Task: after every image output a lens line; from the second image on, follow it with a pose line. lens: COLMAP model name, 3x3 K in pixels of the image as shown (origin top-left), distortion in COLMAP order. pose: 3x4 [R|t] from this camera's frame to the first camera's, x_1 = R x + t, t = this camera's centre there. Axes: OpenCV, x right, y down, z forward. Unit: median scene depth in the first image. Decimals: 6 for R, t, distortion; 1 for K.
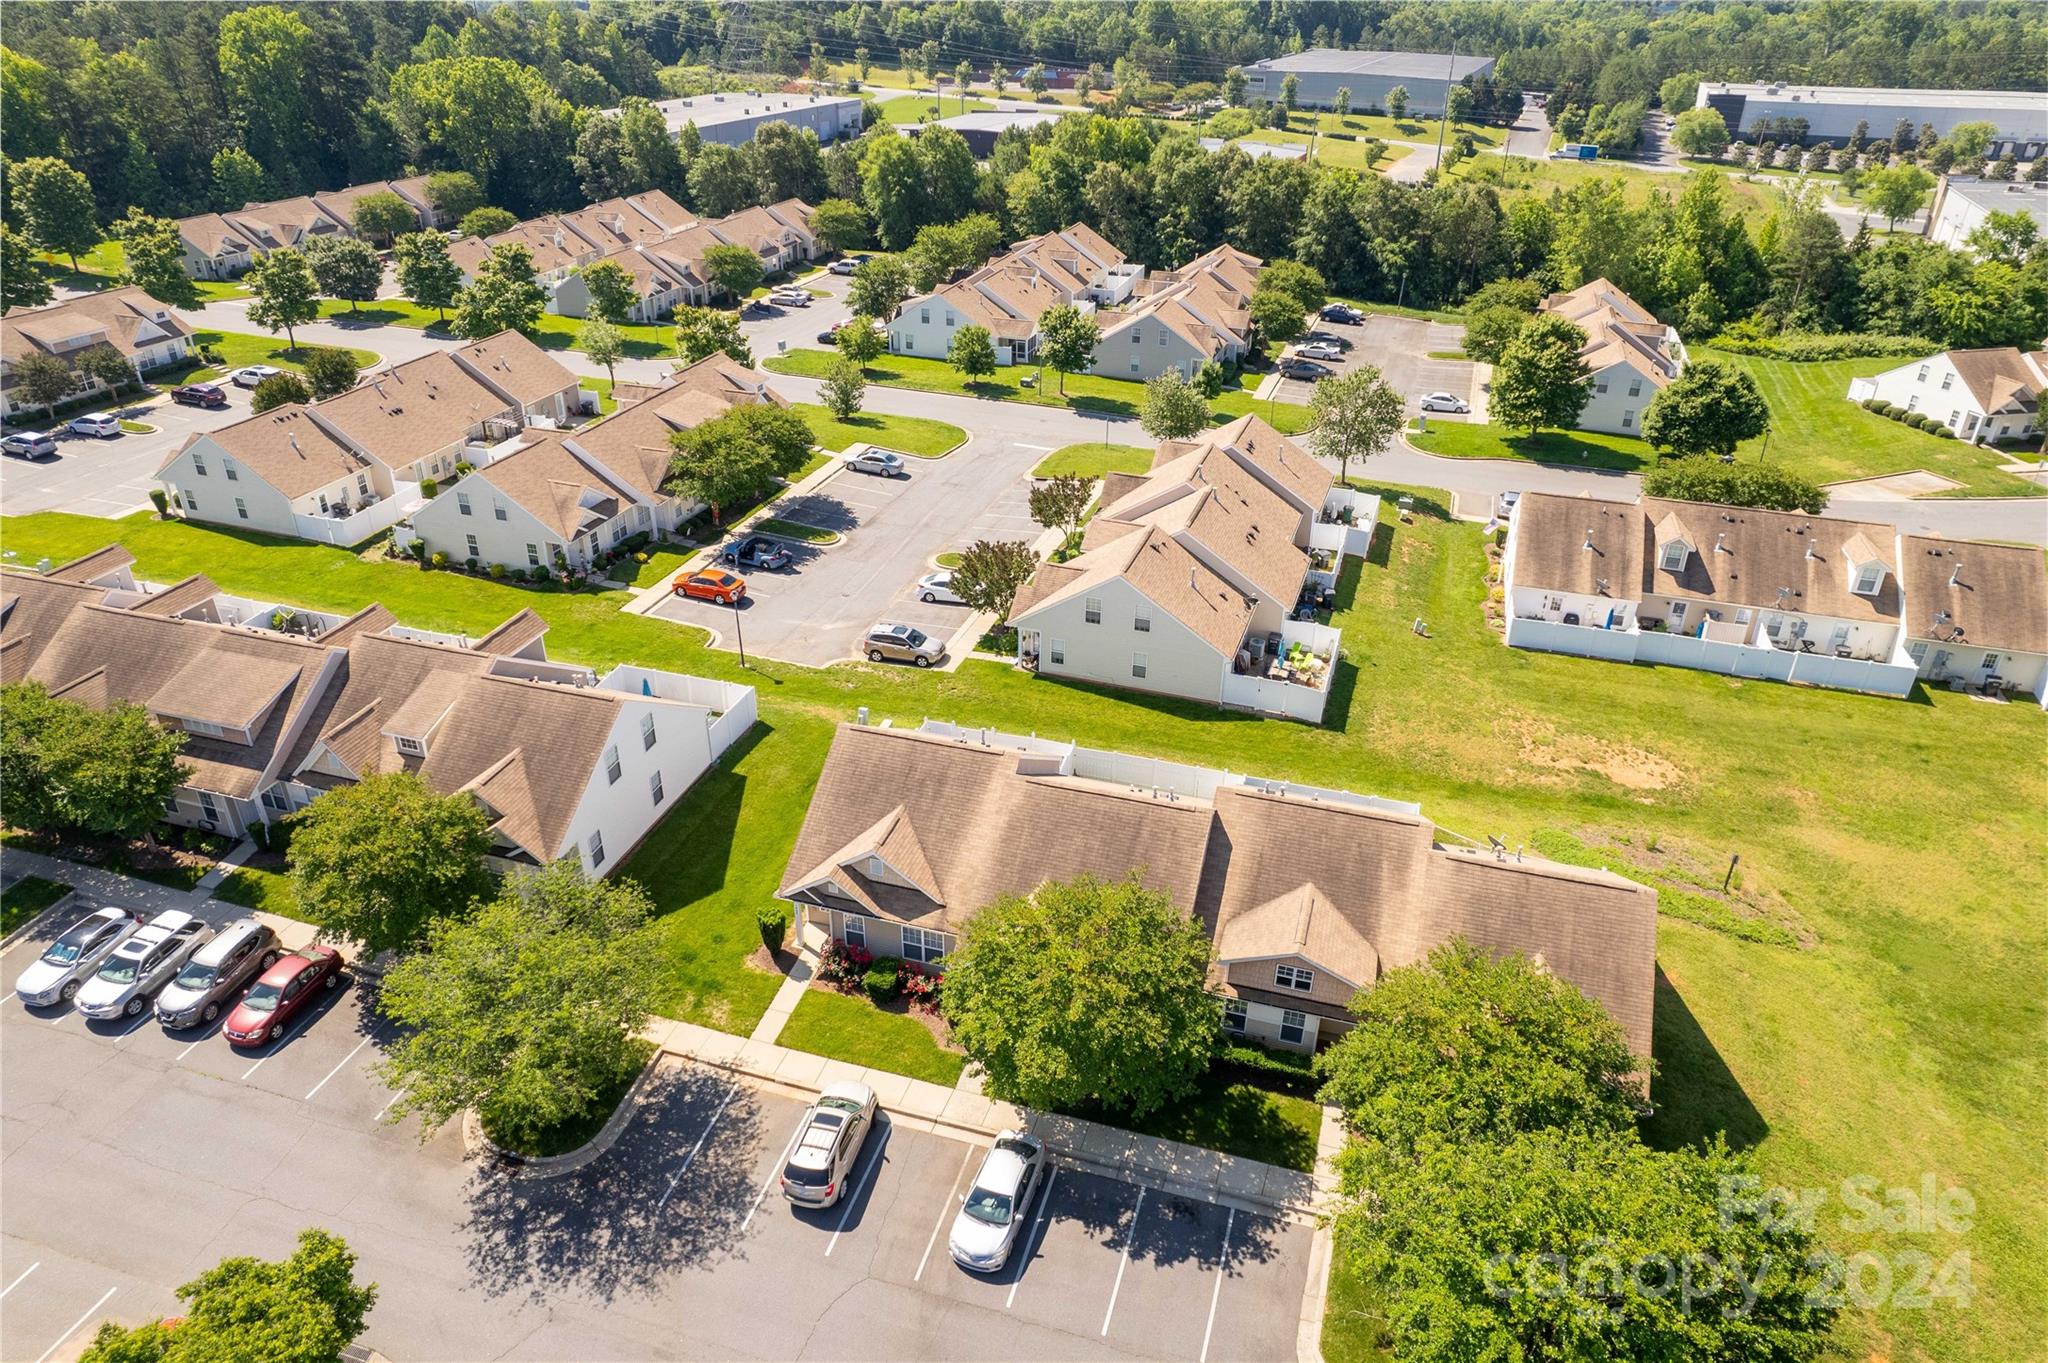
lens RADIAL K [[1313.3, 0, 1022.5], [0, 1313.3, 692.4], [0, 0, 1]] dist [-0.079446, 0.067808]
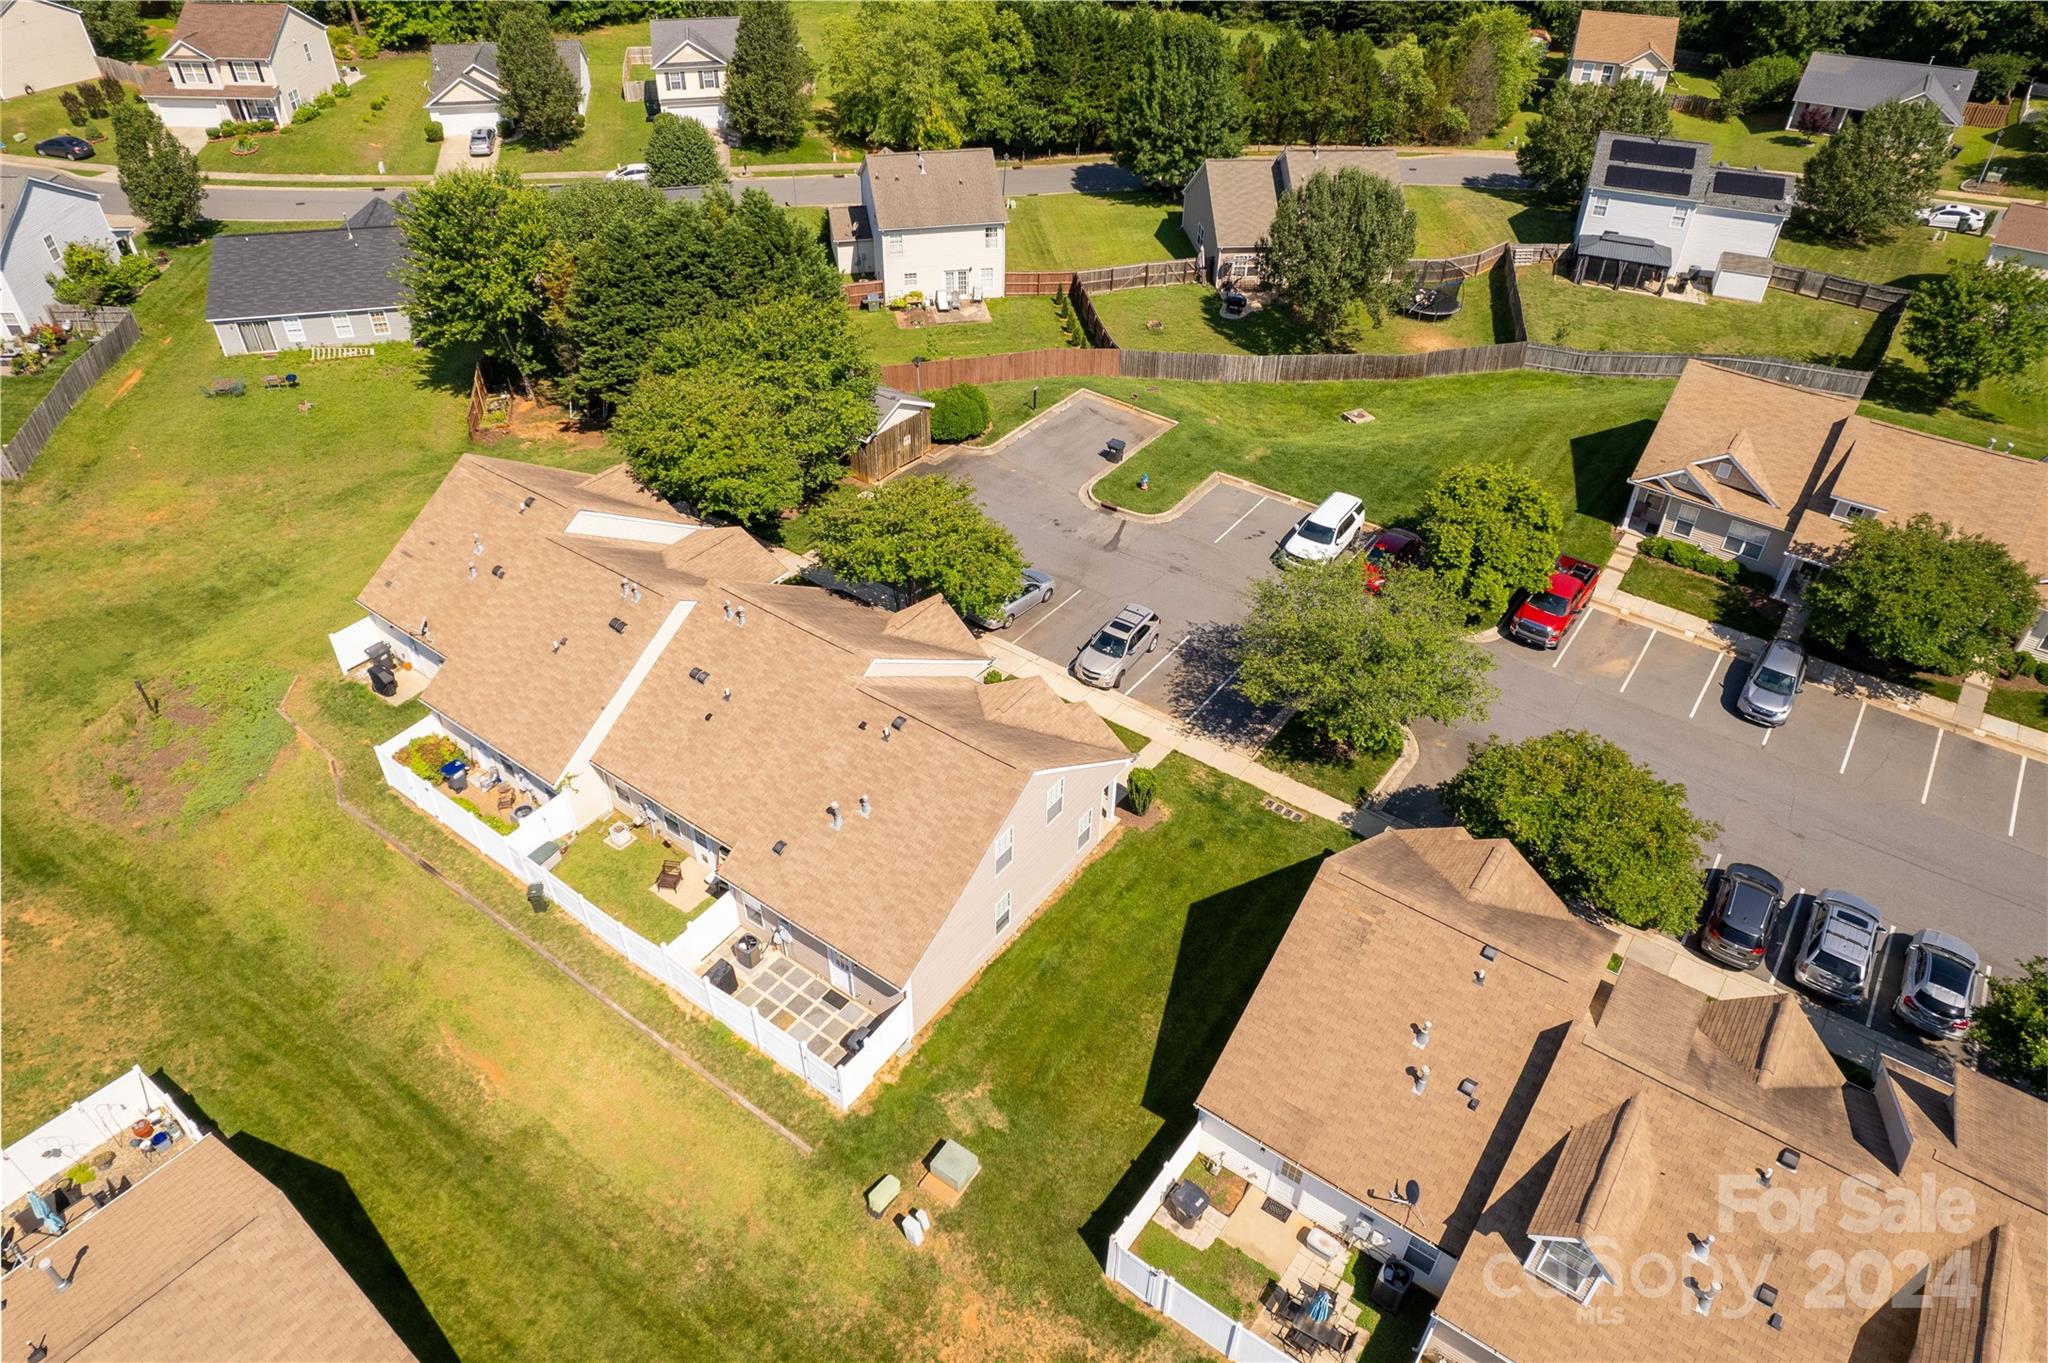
lens RADIAL K [[1313.3, 0, 1024.0], [0, 1313.3, 677.3], [0, 0, 1]] dist [-0.079446, 0.067808]
pose [[-0.947309, -0.214654, 0.237757, -0.198489], [0.139080, 0.393003, 0.908958, -0.448202], [-0.288551, 0.894132, -0.342442, 0.794204]]
